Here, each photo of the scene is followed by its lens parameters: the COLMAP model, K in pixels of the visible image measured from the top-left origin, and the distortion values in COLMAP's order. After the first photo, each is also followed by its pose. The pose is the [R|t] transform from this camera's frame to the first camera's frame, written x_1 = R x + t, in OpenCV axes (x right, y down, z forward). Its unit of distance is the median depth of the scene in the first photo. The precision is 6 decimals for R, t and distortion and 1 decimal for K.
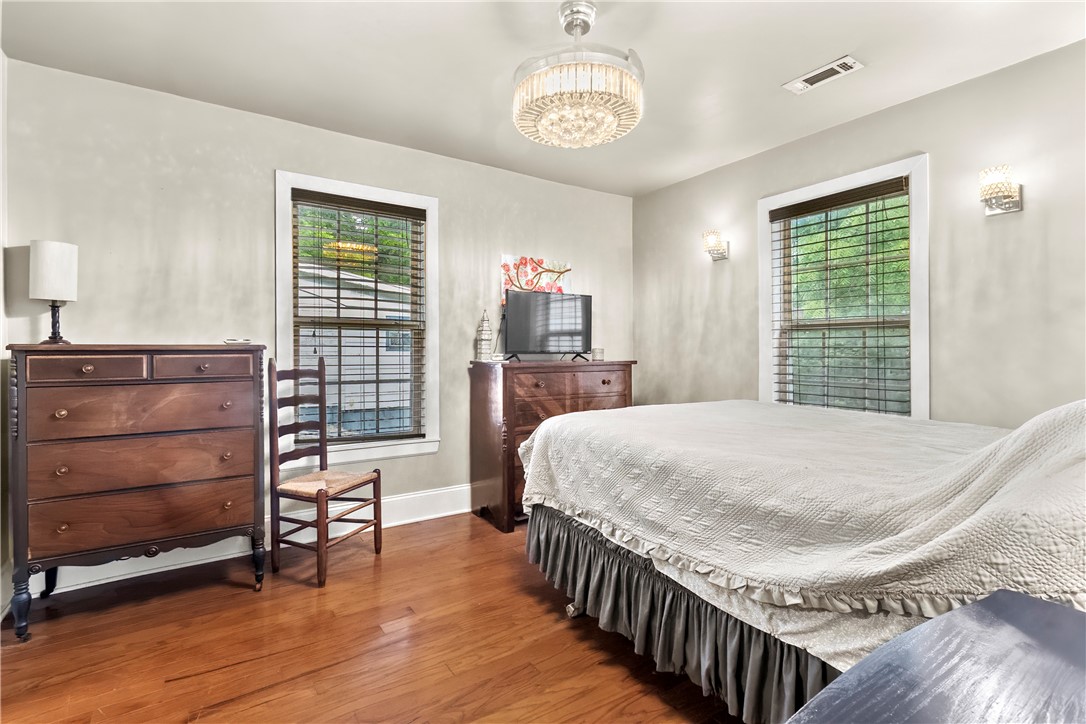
lens RADIAL K [[519.1, 0, 545.4], [0, 519.1, 351.4], [0, 0, 1]] dist [0.003046, 0.001992]
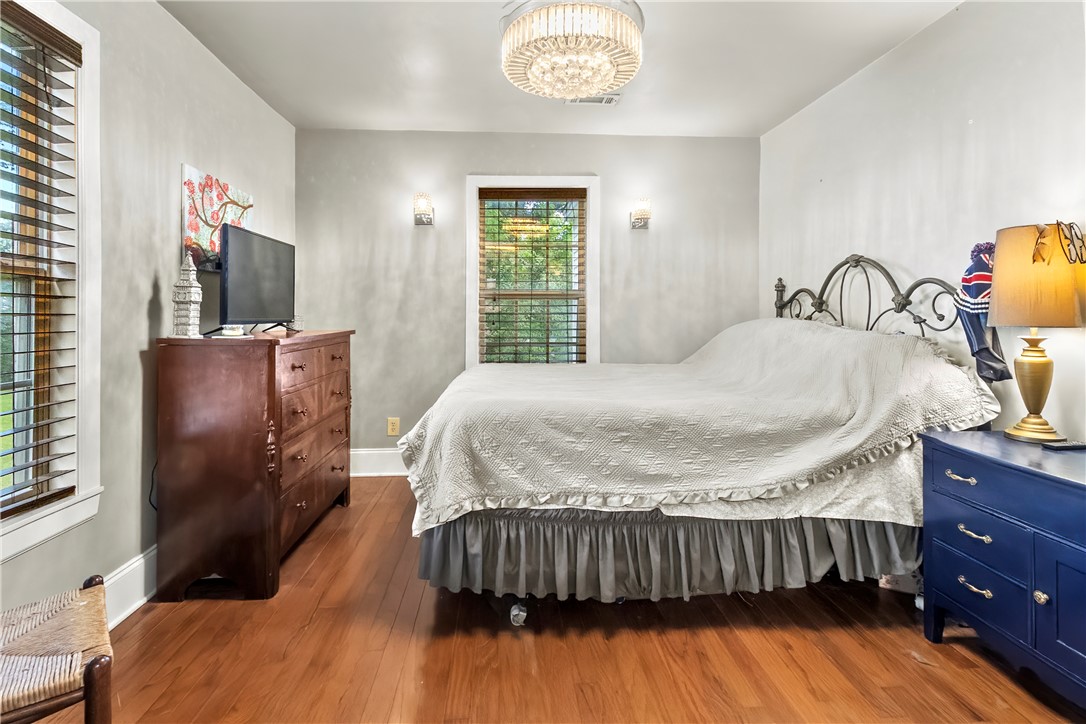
lens RADIAL K [[519.1, 0, 543.1], [0, 519.1, 313.9], [0, 0, 1]] dist [0.003046, 0.001992]
pose [[0.488092, -0.002989, 0.872787, -0.440492], [0.006619, 0.999978, -0.000277, -0.005787], [-0.872767, 0.005912, 0.488101, 0.343583]]
